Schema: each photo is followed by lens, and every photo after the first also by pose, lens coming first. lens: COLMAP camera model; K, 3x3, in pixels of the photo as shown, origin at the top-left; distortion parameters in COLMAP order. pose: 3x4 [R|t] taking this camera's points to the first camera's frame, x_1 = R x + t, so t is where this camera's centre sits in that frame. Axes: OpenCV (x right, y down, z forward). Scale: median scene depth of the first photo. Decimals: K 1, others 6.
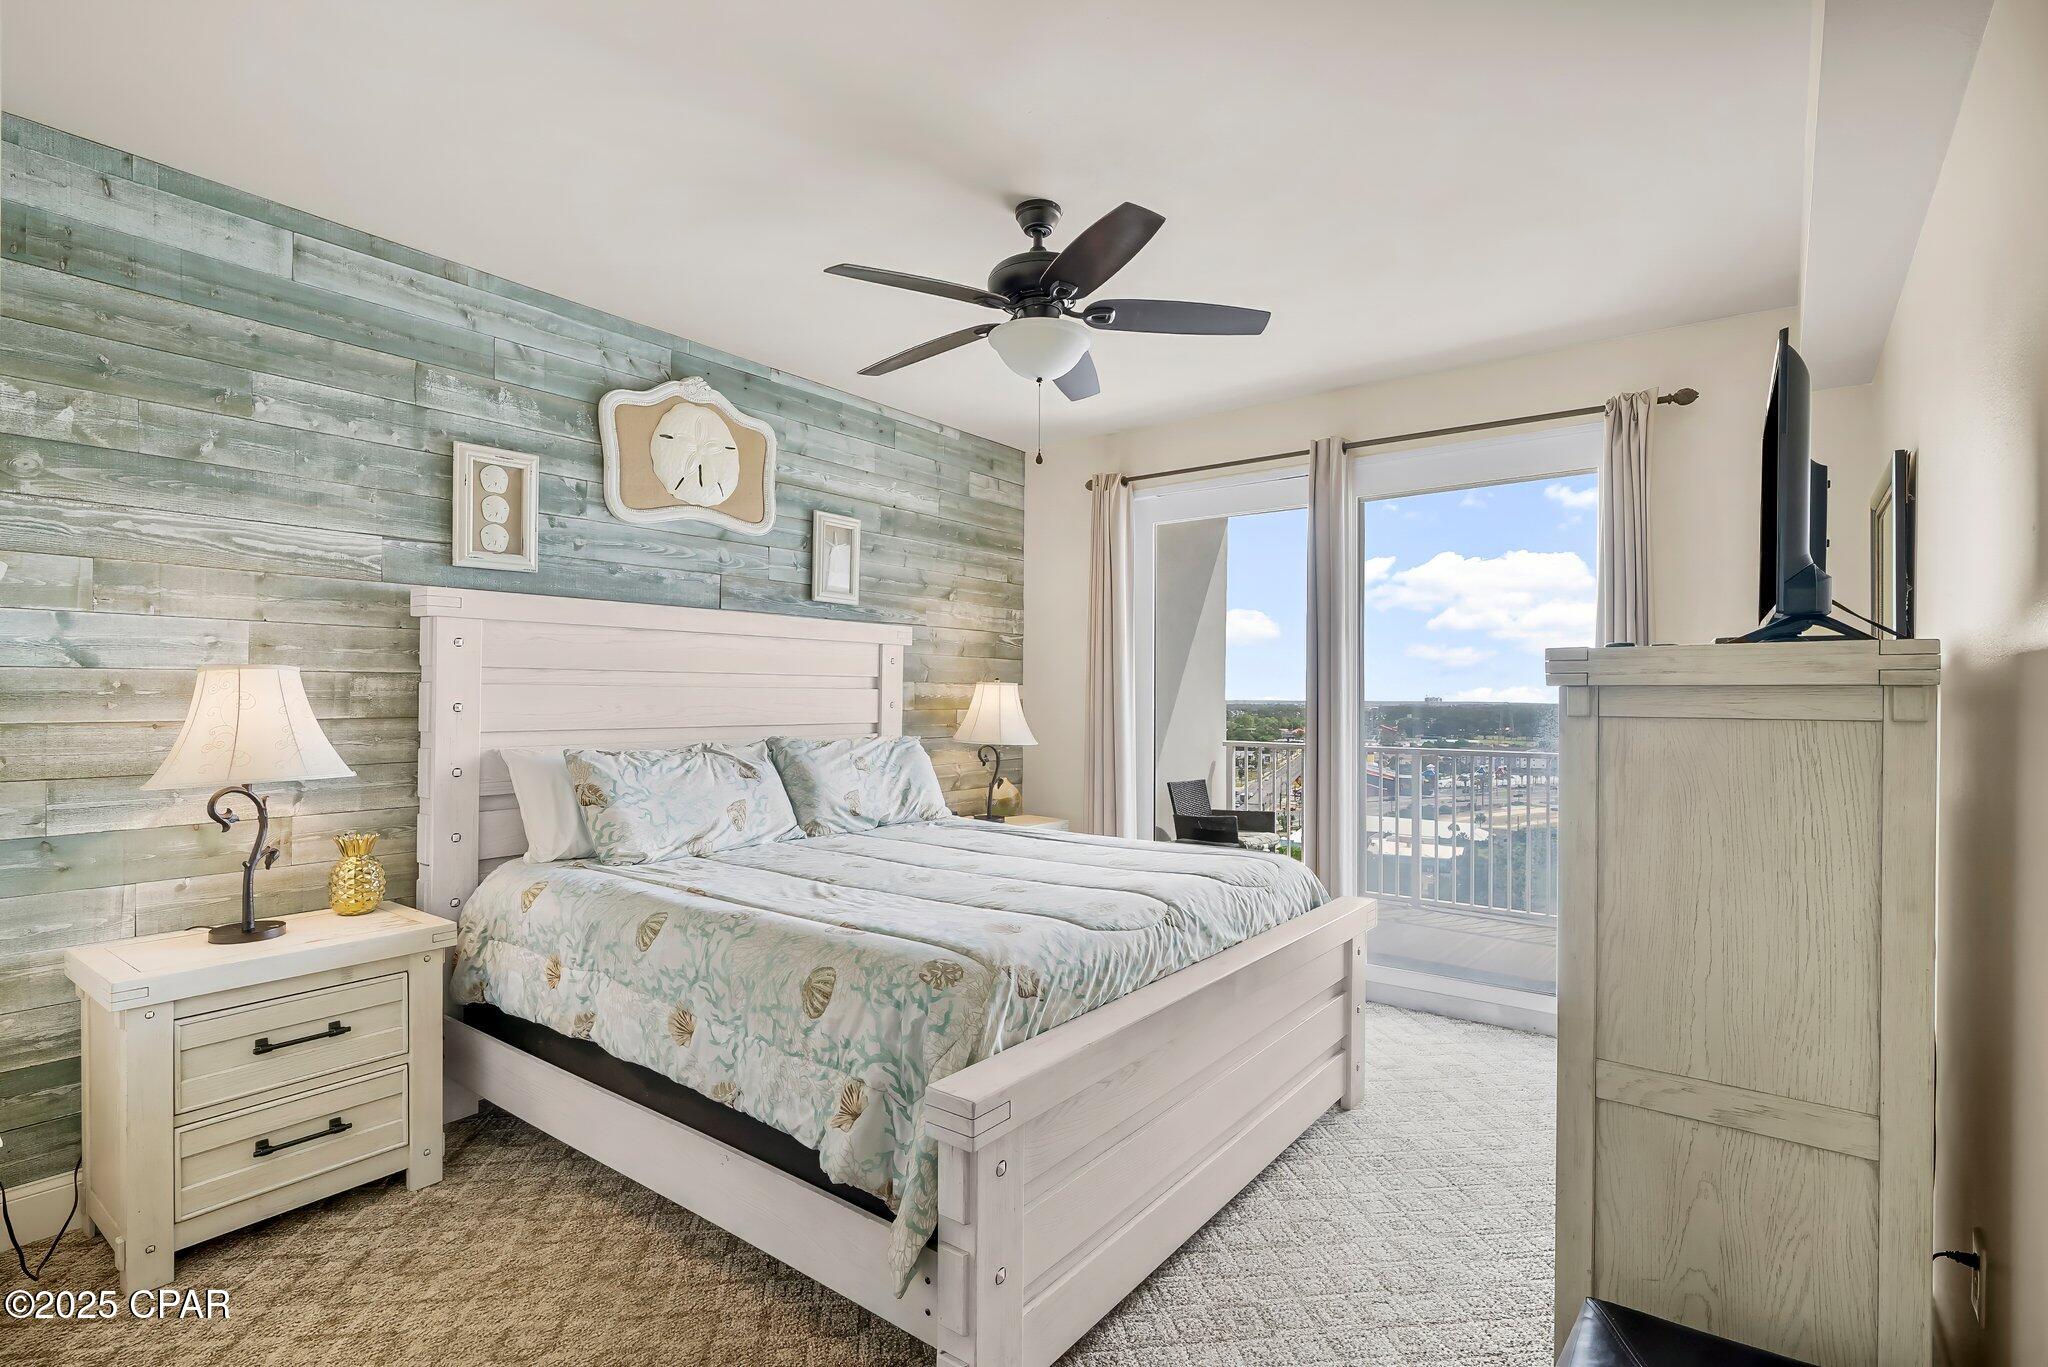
lens RADIAL K [[976.3, 0, 1024.1], [0, 976.3, 689.3], [0, 0, 1]] dist [0.000223, 0.000001]
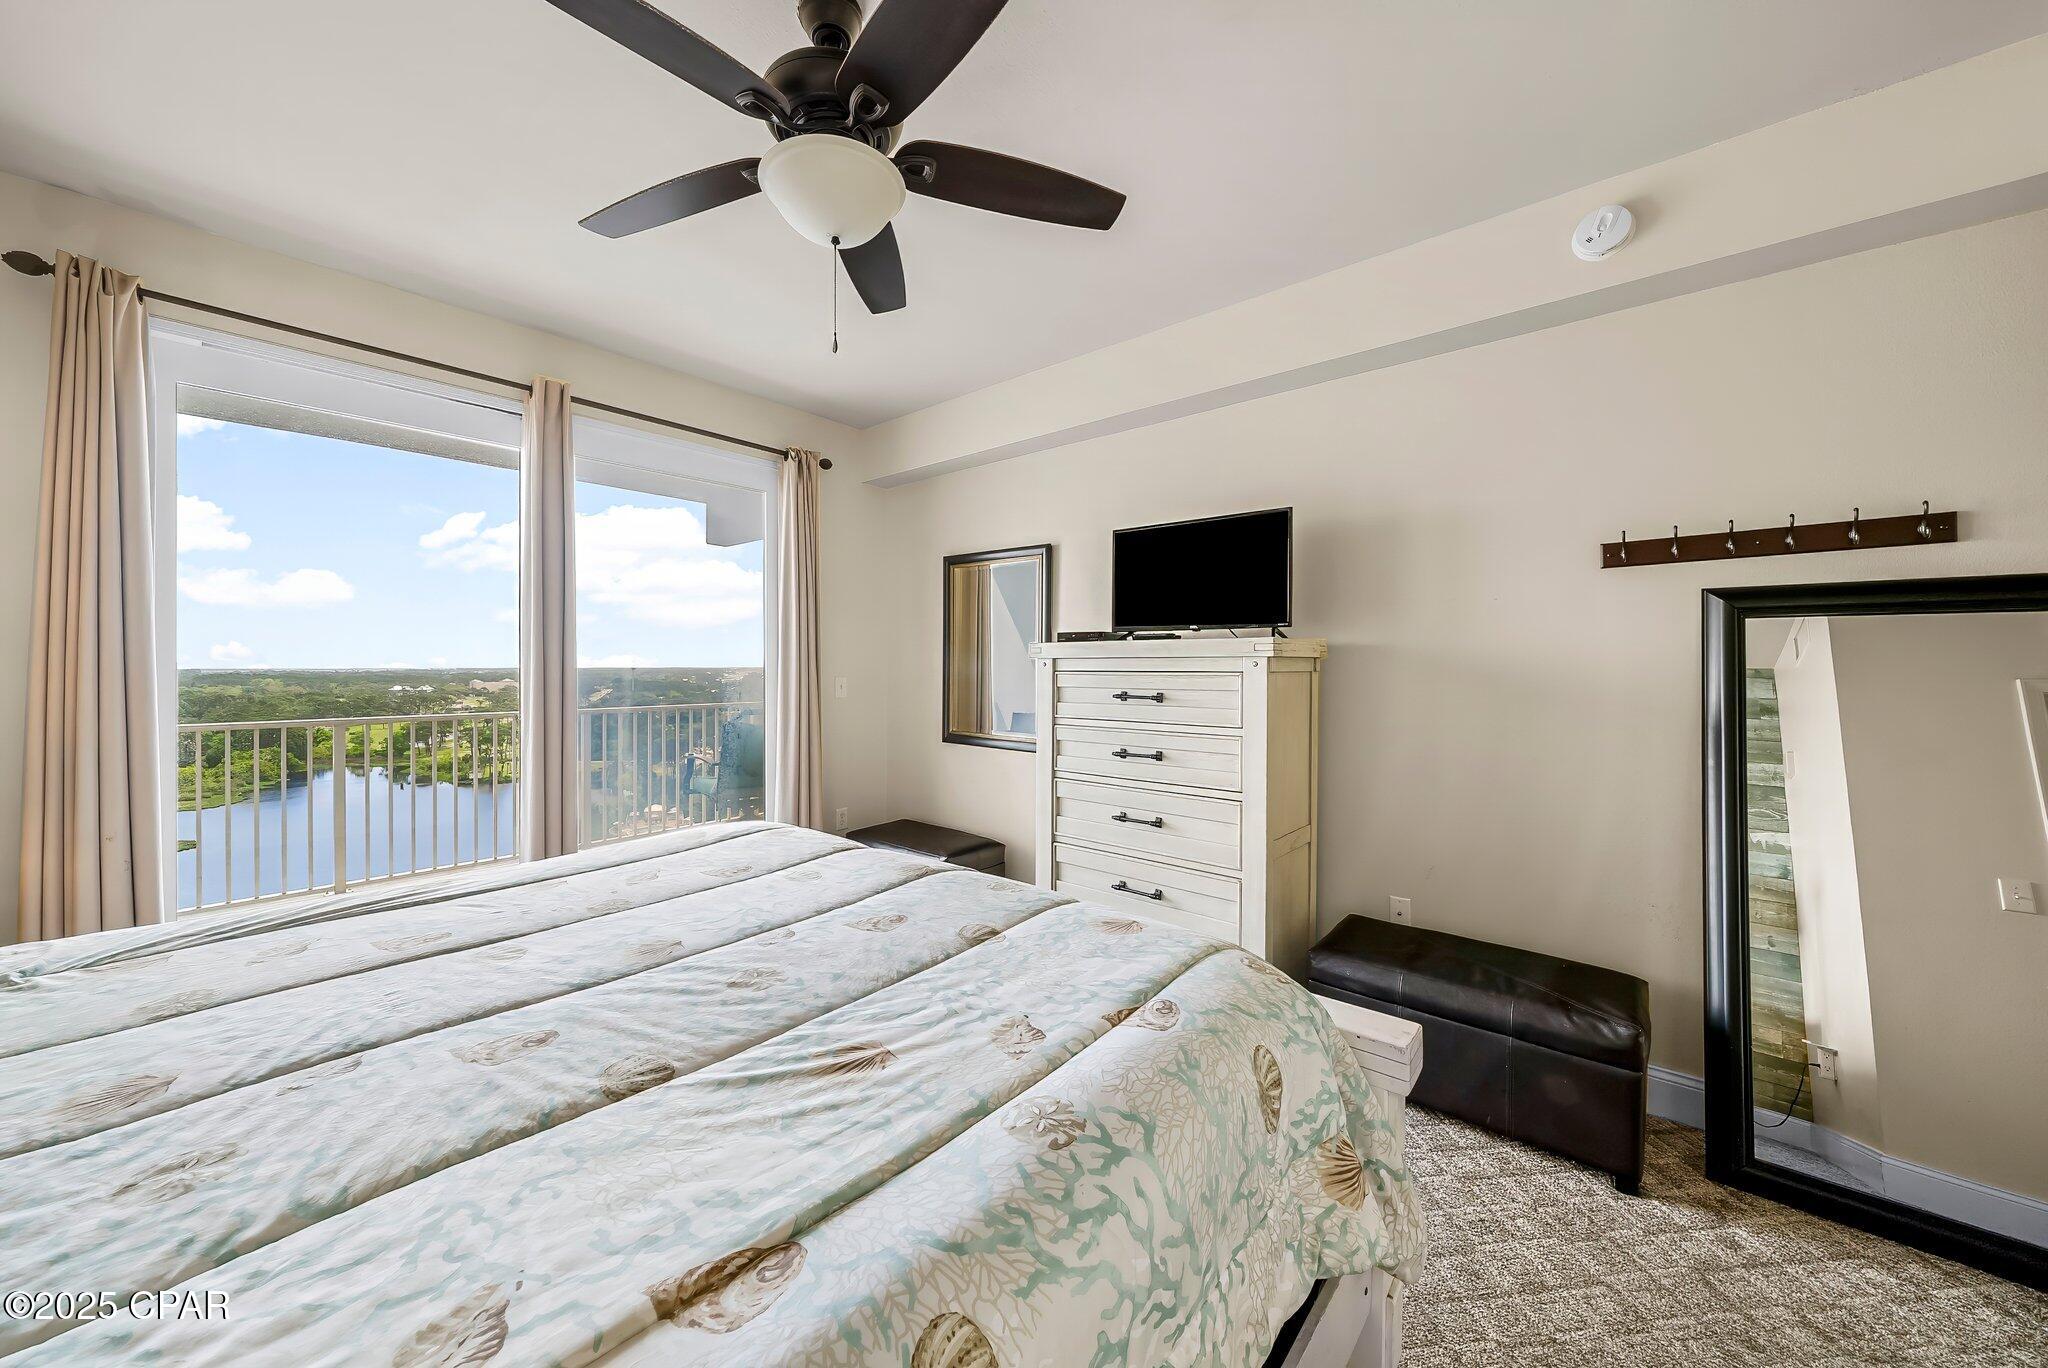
lens RADIAL K [[710.5, 0, 1028.3], [0, 710.5, 661.4], [0, 0, 1]] dist [-0.006411, 0.000006]
pose [[0.066908, -0.007840, 0.997728, -0.652157], [-0.002297, 0.999965, 0.008011, 0.004477], [-0.997757, -0.002827, 0.066887, 1.033280]]
